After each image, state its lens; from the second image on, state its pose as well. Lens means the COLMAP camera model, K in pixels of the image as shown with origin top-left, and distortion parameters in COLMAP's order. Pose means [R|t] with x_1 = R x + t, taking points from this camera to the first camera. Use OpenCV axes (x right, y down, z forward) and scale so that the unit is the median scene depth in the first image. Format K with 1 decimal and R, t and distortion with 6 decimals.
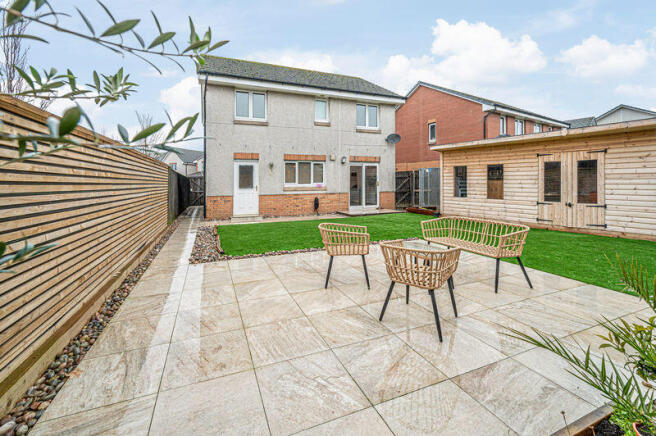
lens RADIAL K [[267.6, 0, 331.1], [0, 267.6, 183.7], [0, 0, 1]] dist [-0.001900, -0.000030]
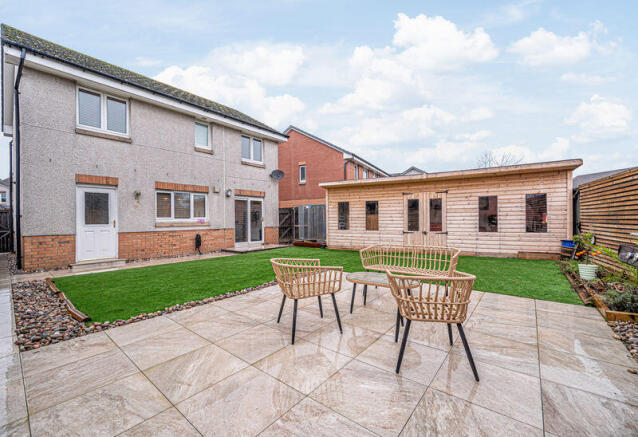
lens RADIAL K [[252.6, 0, 319.4], [0, 252.6, 221.5], [0, 0, 1]] dist [-0.000994, -0.000125]
pose [[0.891994, -0.006710, 0.451998, -0.083575], [0.007294, 0.999973, 0.000450, 0.014379], [-0.451989, 0.002896, 0.892019, 0.101476]]
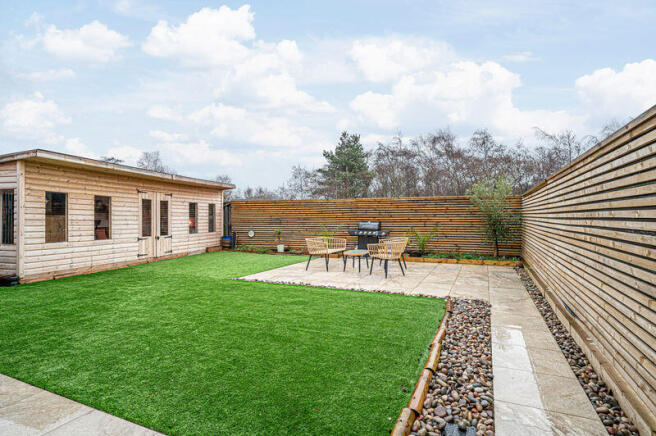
lens RADIAL K [[351.5, 0, 325.8], [0, 351.5, 218.1], [0, 0, 1]] dist [0.000024, 0.000121]
pose [[-0.650240, 0.007024, 0.759697, -0.543712], [0.010014, 0.999950, -0.000674, 0.001137], [-0.759663, 0.007169, -0.650277, 1.043536]]
